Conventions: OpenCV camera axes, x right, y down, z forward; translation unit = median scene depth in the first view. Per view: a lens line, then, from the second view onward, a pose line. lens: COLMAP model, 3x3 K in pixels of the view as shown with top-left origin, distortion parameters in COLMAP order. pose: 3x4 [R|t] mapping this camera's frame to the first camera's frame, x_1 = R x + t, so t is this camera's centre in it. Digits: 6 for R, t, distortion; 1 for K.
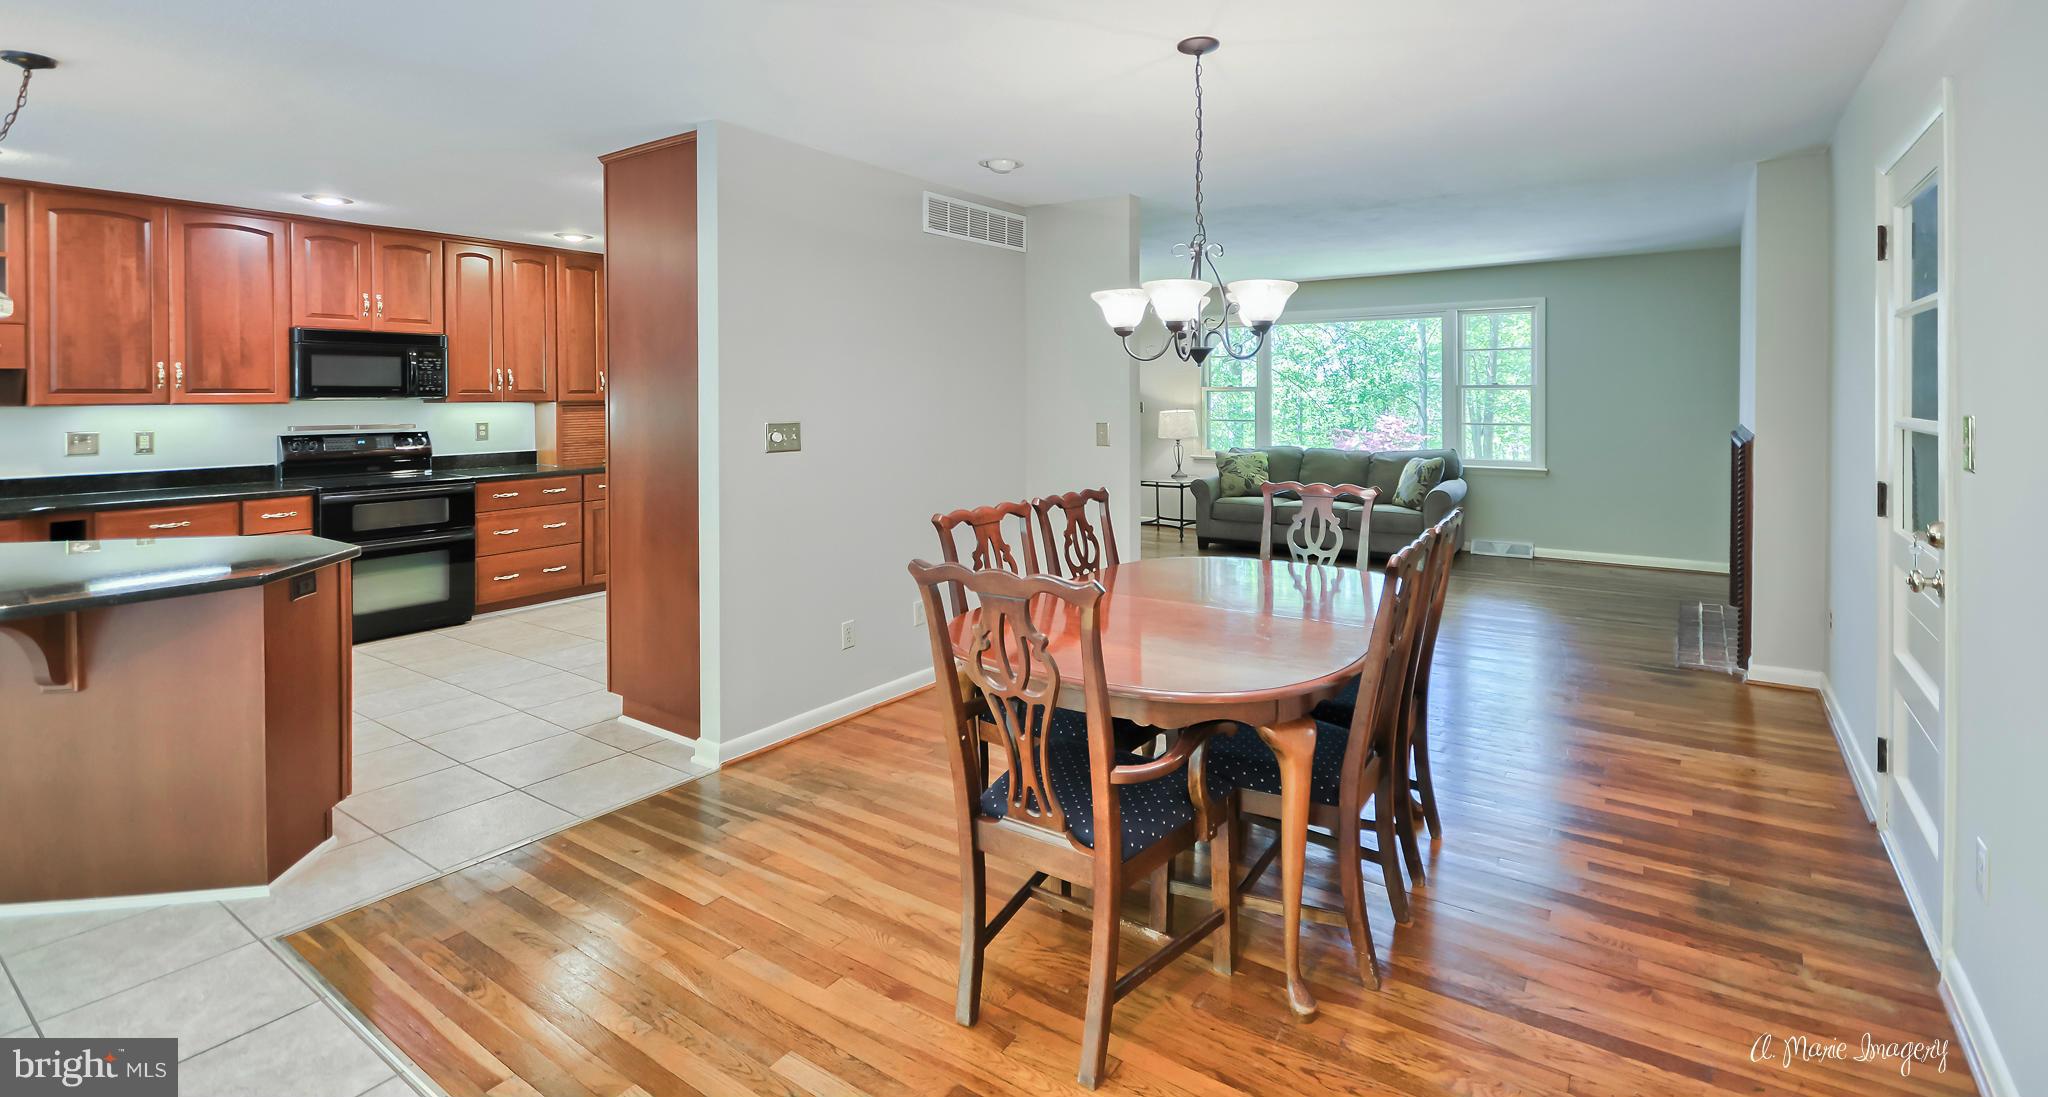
lens RADIAL K [[905.7, 0, 1028.2], [0, 905.7, 546.4], [0, 0, 1]] dist [-0.001686, -0.000112]
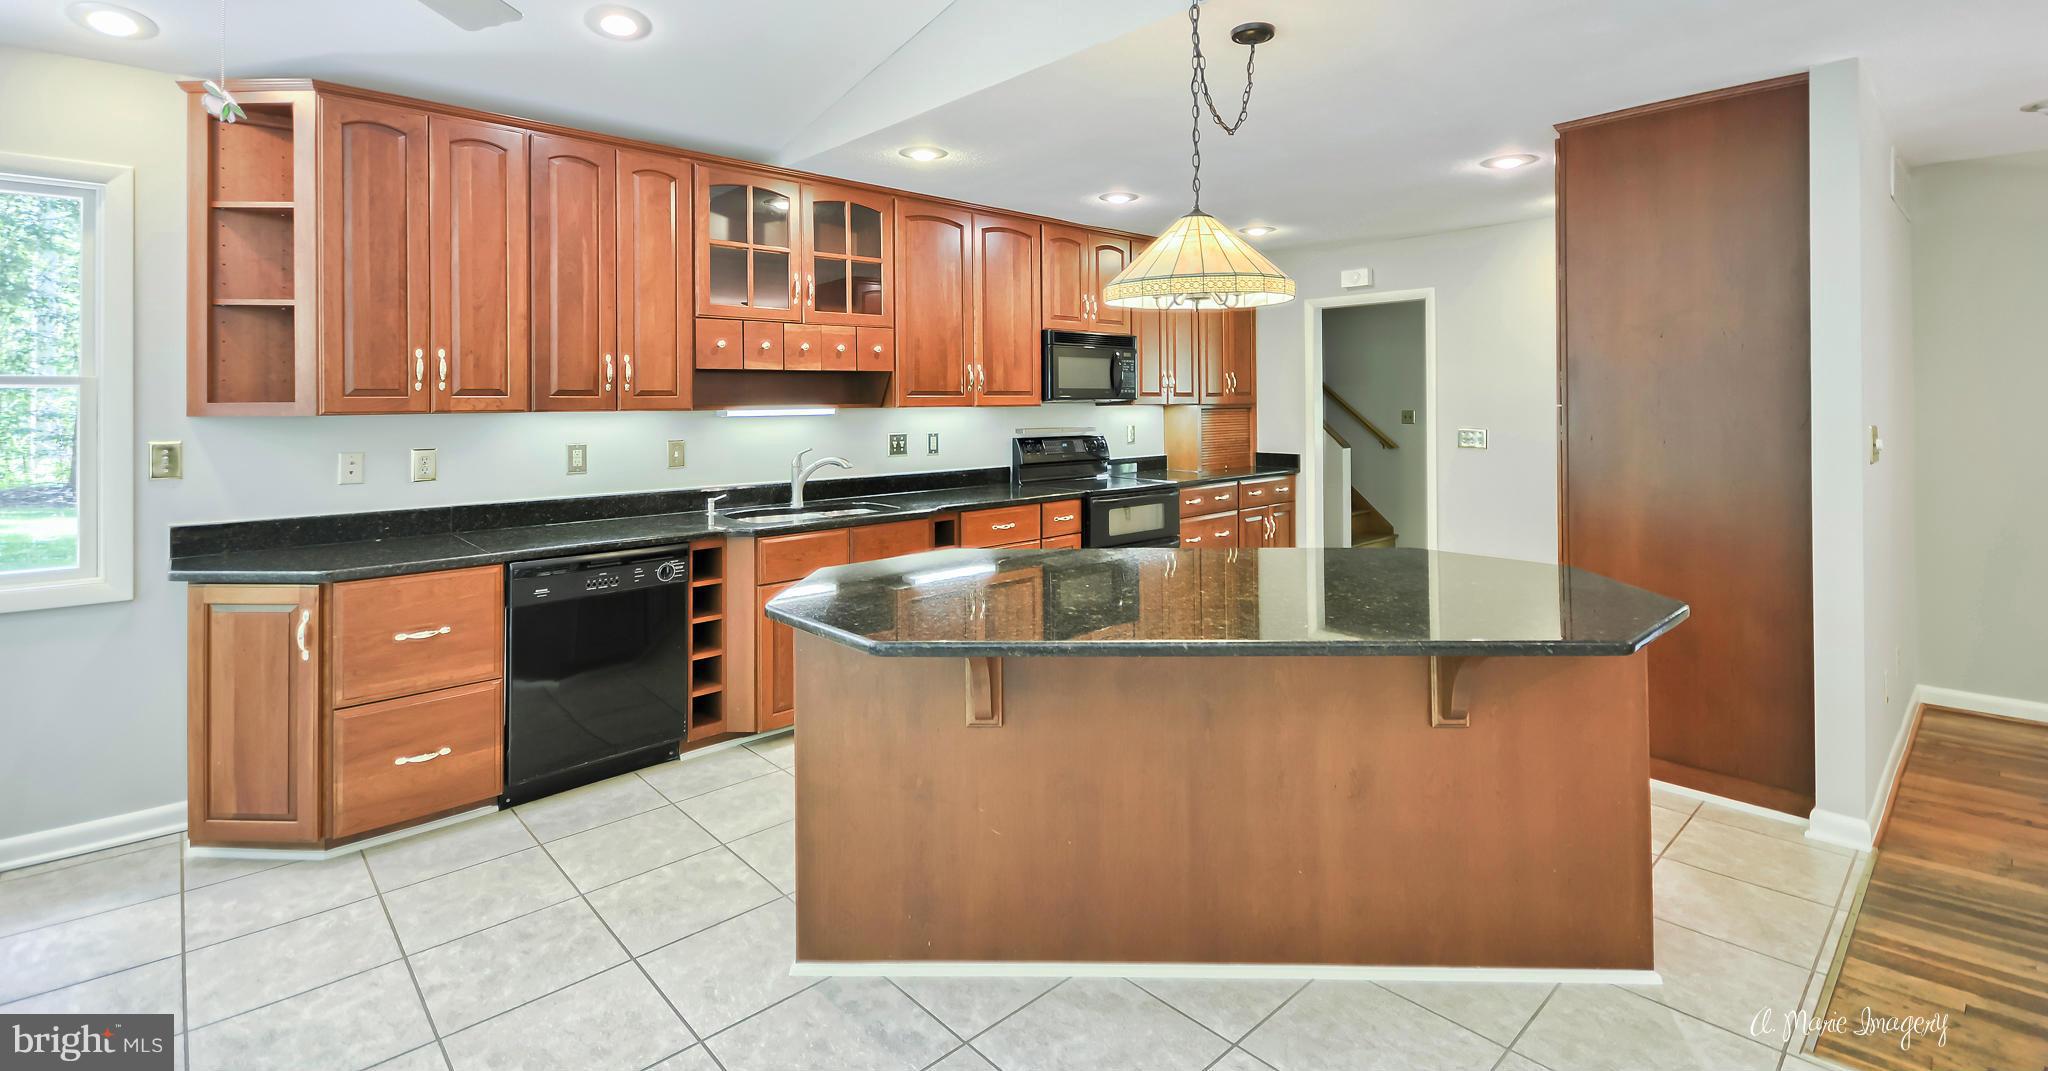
lens RADIAL K [[925.2, 0, 1029.2], [0, 925.2, 519.6], [0, 0, 1]] dist [0.001894, -0.002125]
pose [[0.975680, 0.025505, -0.217711, -0.633403], [-0.033815, 0.998831, -0.034530, 0.003128], [0.216575, 0.041053, 0.975402, 0.007461]]
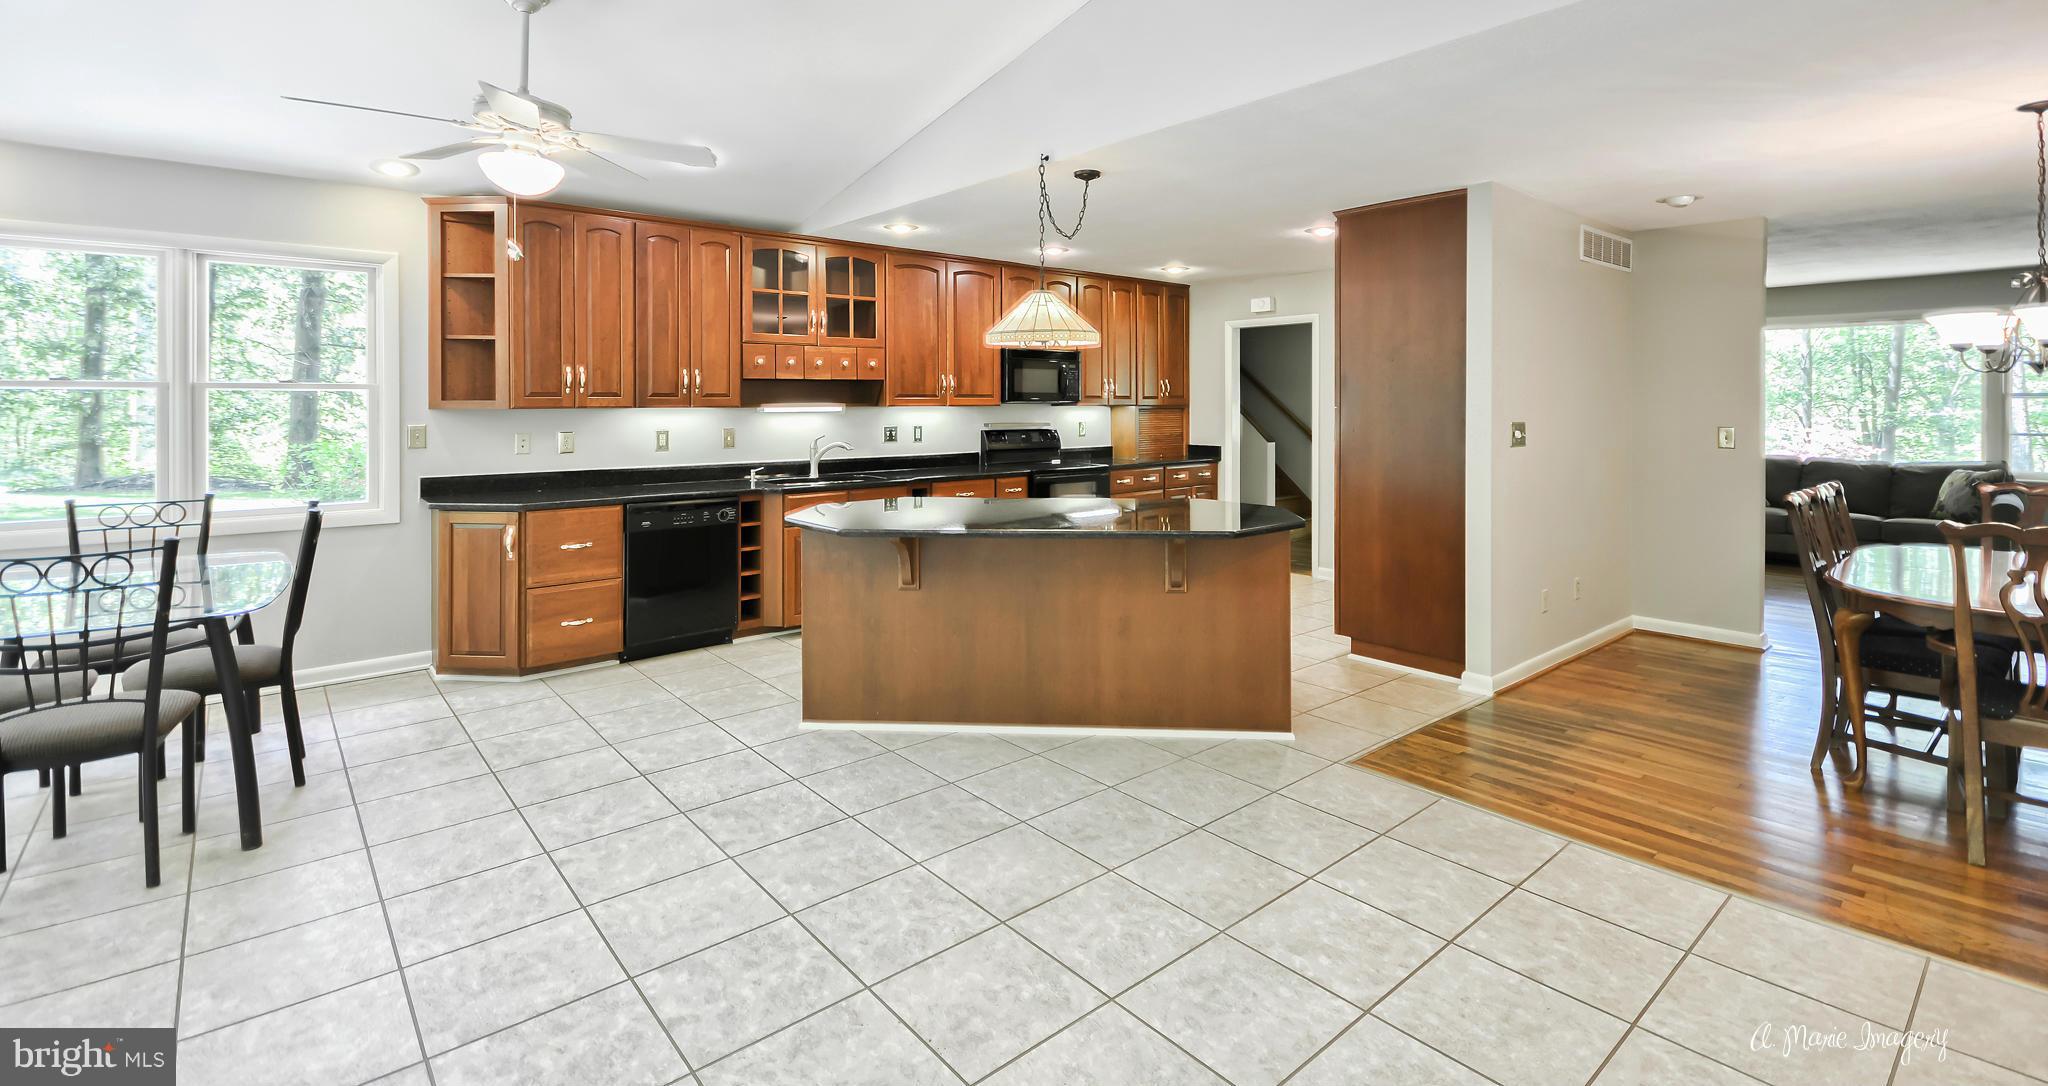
lens RADIAL K [[908.2, 0, 1028.5], [0, 908.2, 543.5], [0, 0, 1]] dist [-0.001753, -0.000800]
pose [[0.967596, 0.041877, -0.249007, -0.463430], [-0.044669, 0.998986, -0.005567, 0.049259], [0.248521, 0.016510, 0.968486, -0.273953]]
